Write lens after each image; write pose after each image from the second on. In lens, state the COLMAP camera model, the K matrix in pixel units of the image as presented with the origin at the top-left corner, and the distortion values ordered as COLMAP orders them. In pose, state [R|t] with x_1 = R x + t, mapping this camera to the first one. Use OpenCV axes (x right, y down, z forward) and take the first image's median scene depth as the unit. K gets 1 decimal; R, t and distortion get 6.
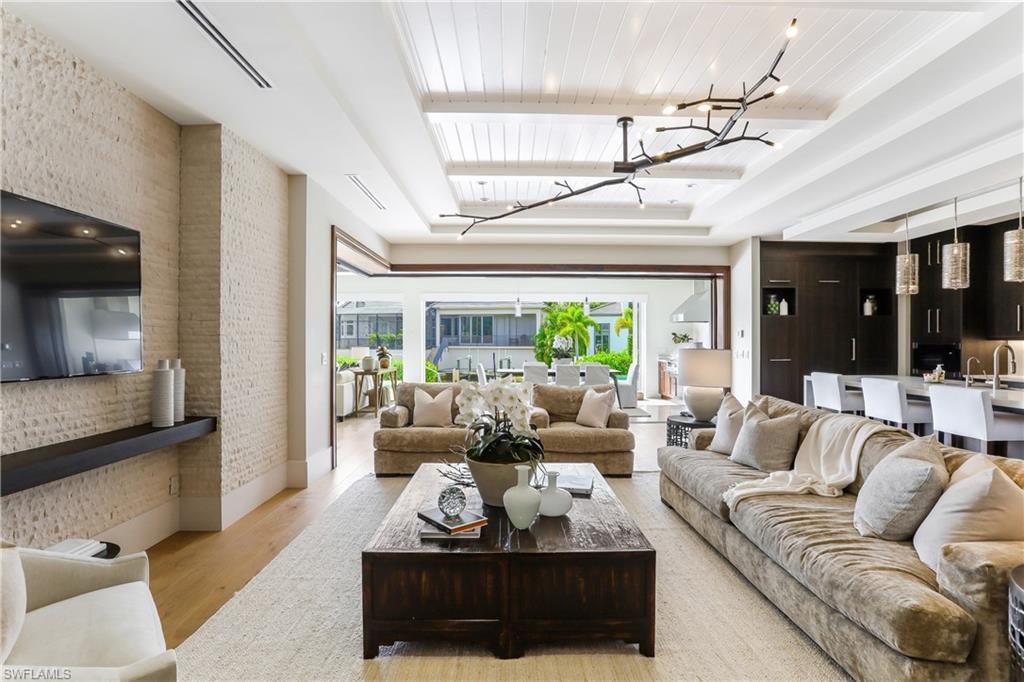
lens RADIAL K [[493.5, 0, 511.6], [0, 493.5, 339.1], [0, 0, 1]] dist [-0.029085, -0.000184]
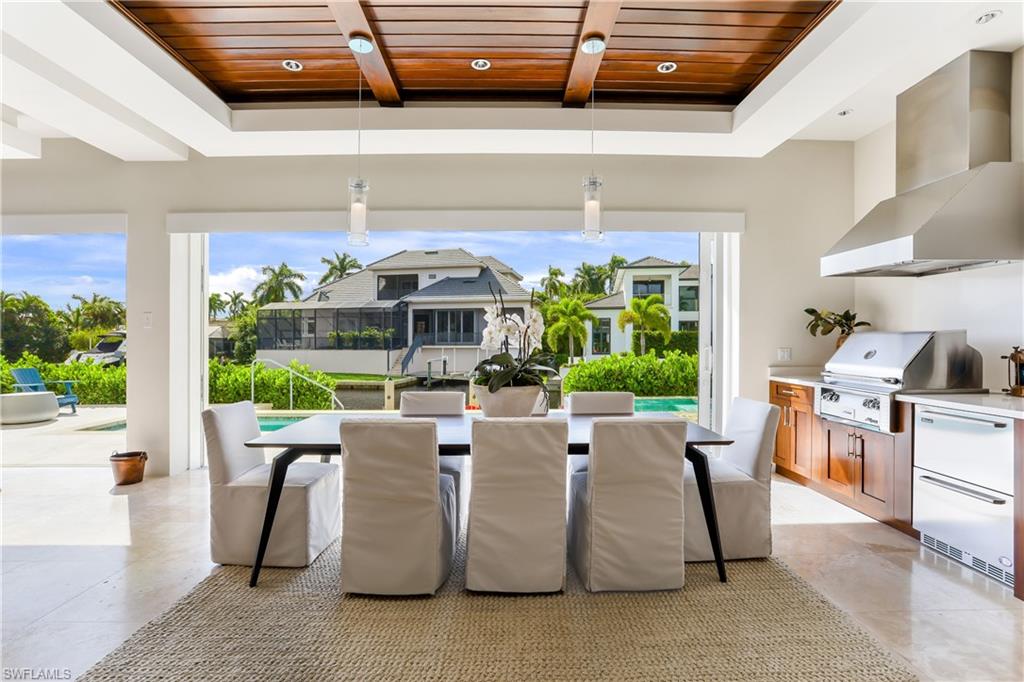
lens RADIAL K [[493.5, 0, 510.7], [0, 493.5, 340.2], [0, 0, 1]] dist [-0.029085, -0.000184]
pose [[0.999981, -0.001446, 0.006048, 0.026136], [0.001428, 0.999995, 0.002841, 0.003210], [-0.006052, -0.002832, 0.999978, 0.179113]]
